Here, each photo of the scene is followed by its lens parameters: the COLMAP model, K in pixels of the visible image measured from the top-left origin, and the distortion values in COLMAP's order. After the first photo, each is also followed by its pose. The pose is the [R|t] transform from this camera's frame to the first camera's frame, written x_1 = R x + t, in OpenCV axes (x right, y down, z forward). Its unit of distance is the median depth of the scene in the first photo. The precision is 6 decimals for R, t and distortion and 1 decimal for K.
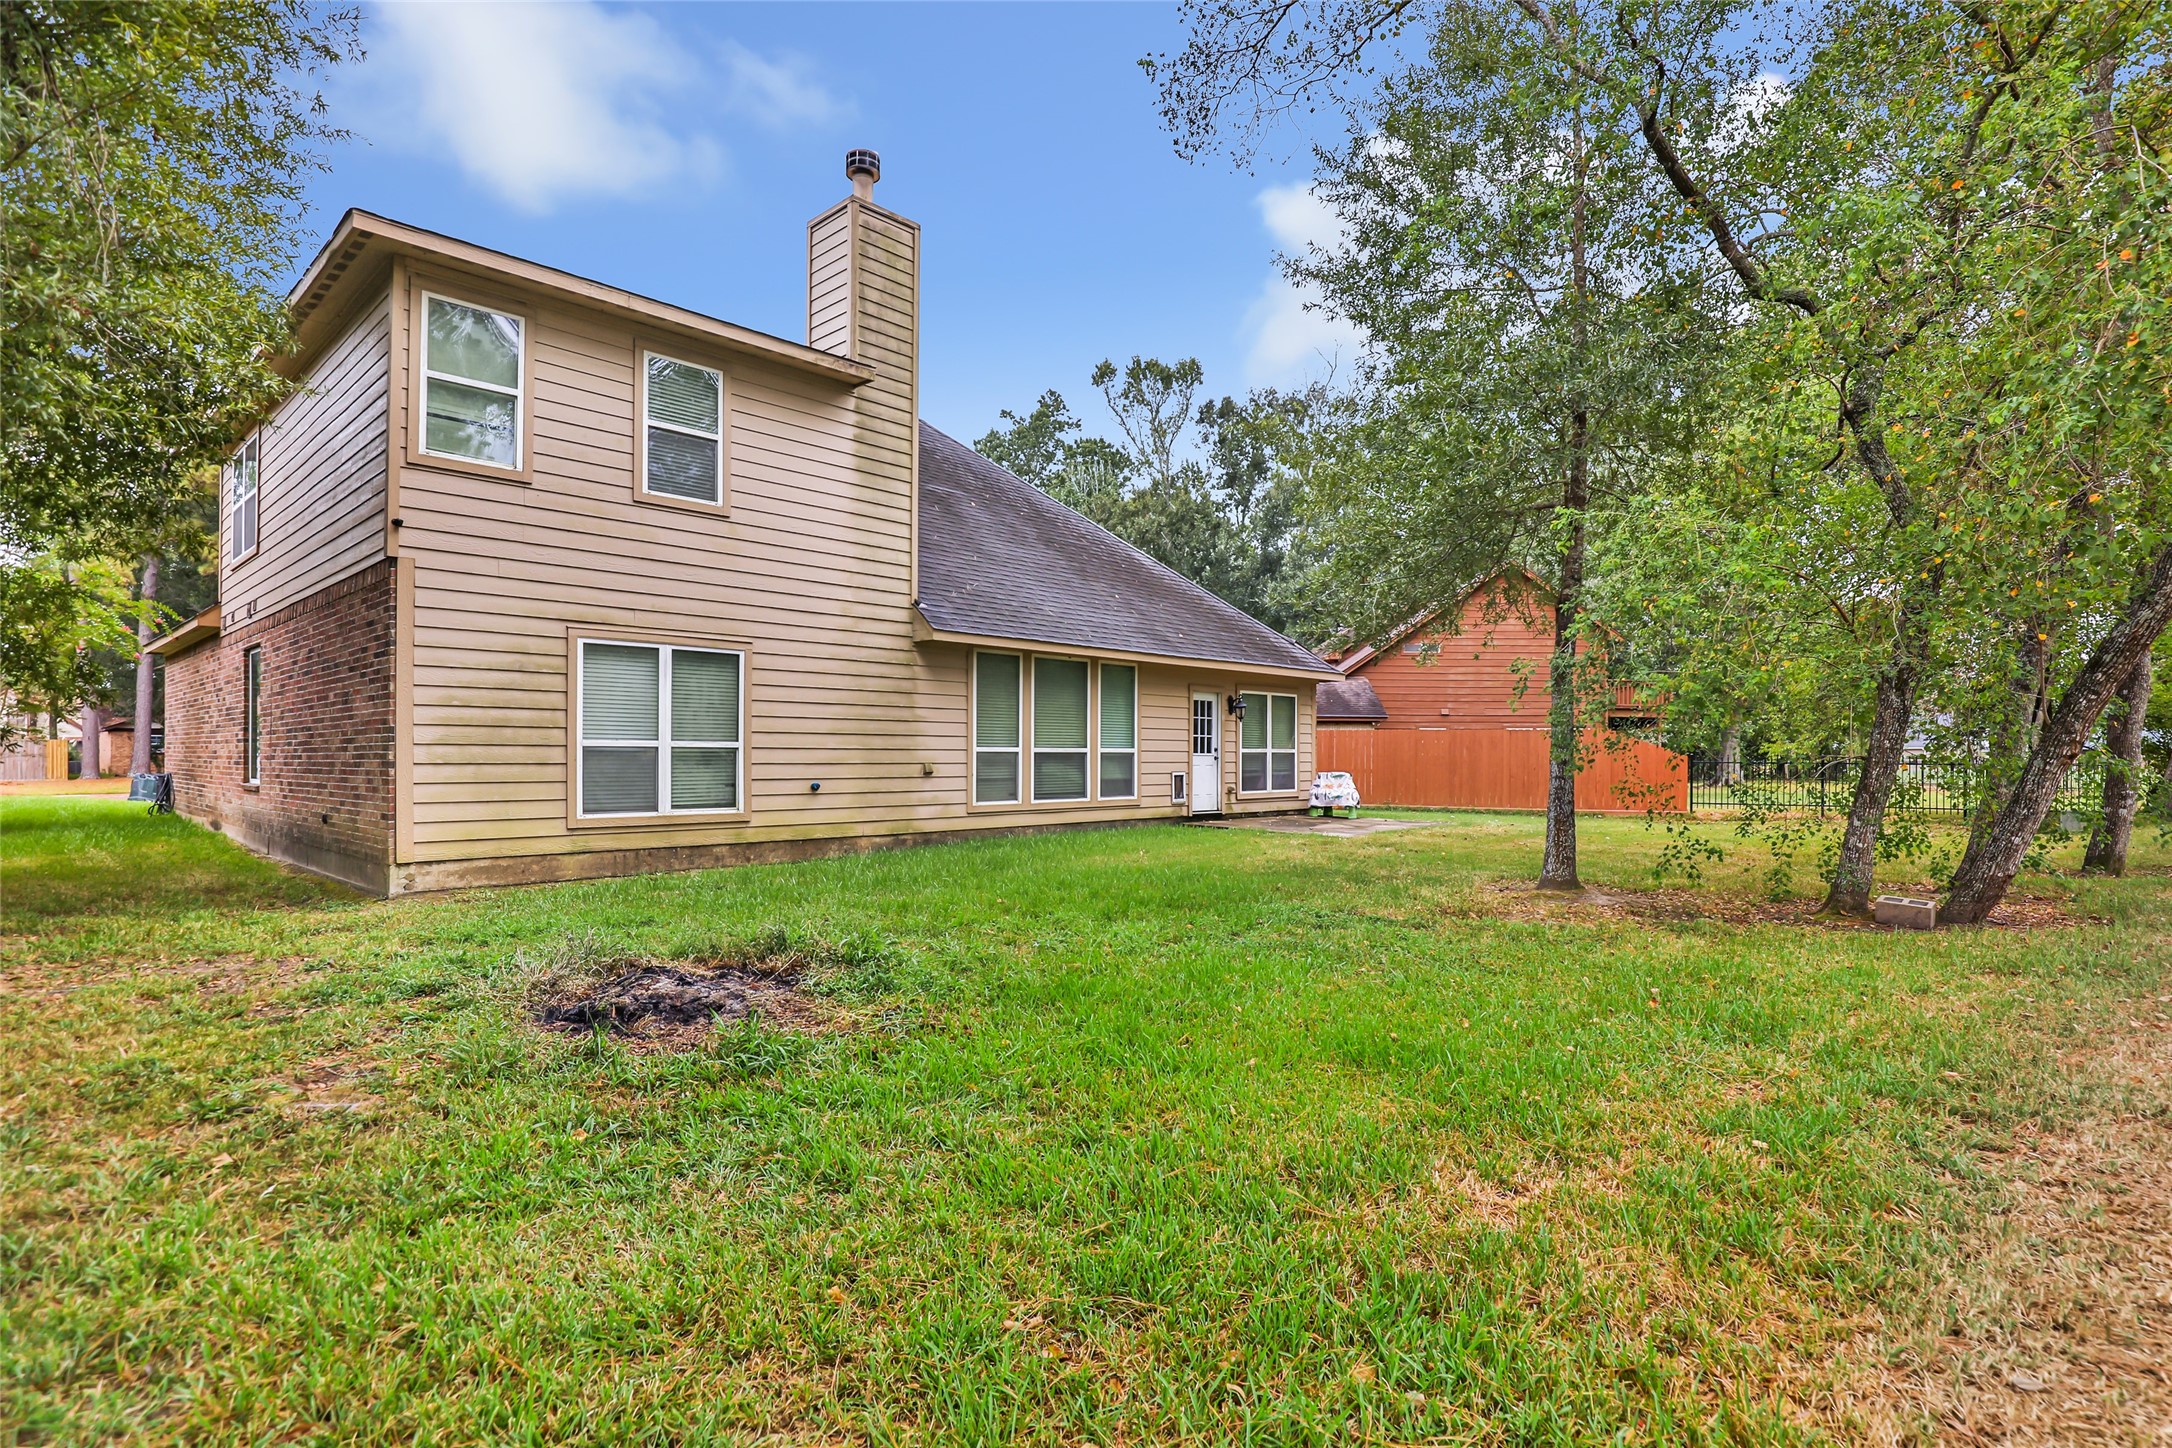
lens RADIAL K [[1064.2, 0, 1084.9], [0, 1064.2, 735.0], [0, 0, 1]] dist [-0.000233, -0.000003]
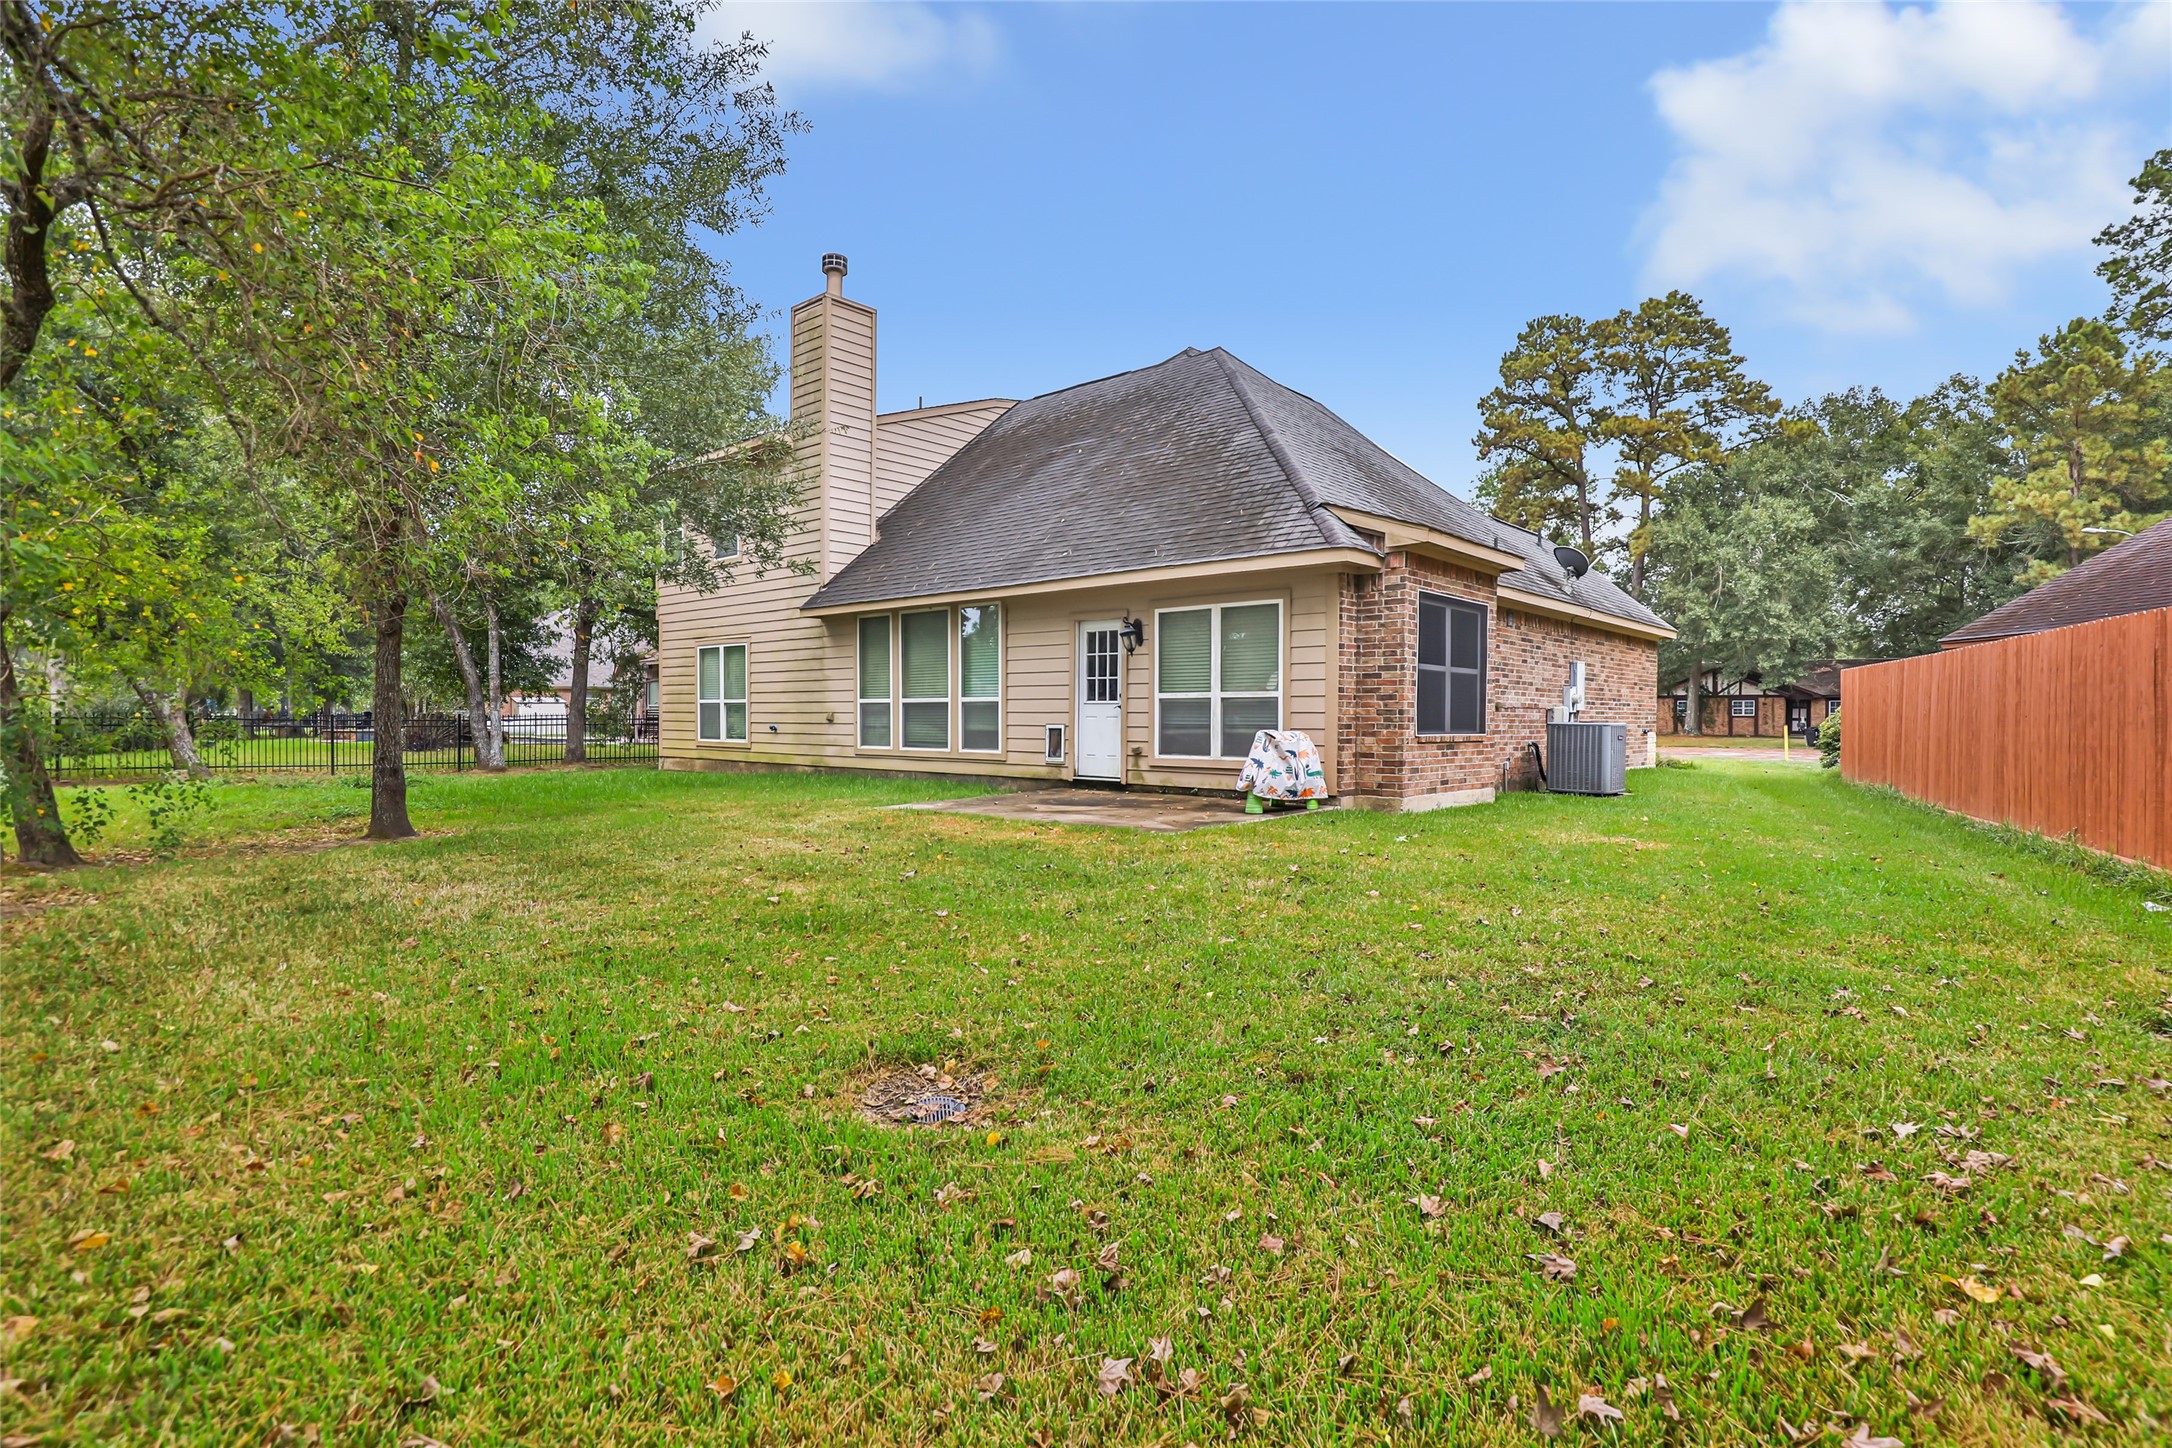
lens RADIAL K [[1064.2, 0, 1084.5], [0, 1064.2, 724.3], [0, 0, 1]] dist [-0.000233, -0.000003]
pose [[0.036525, 0.014839, -0.999223, 0.942651], [0.026148, 0.999533, 0.015799, 0.023523], [0.998991, -0.026704, 0.036119, 1.043896]]
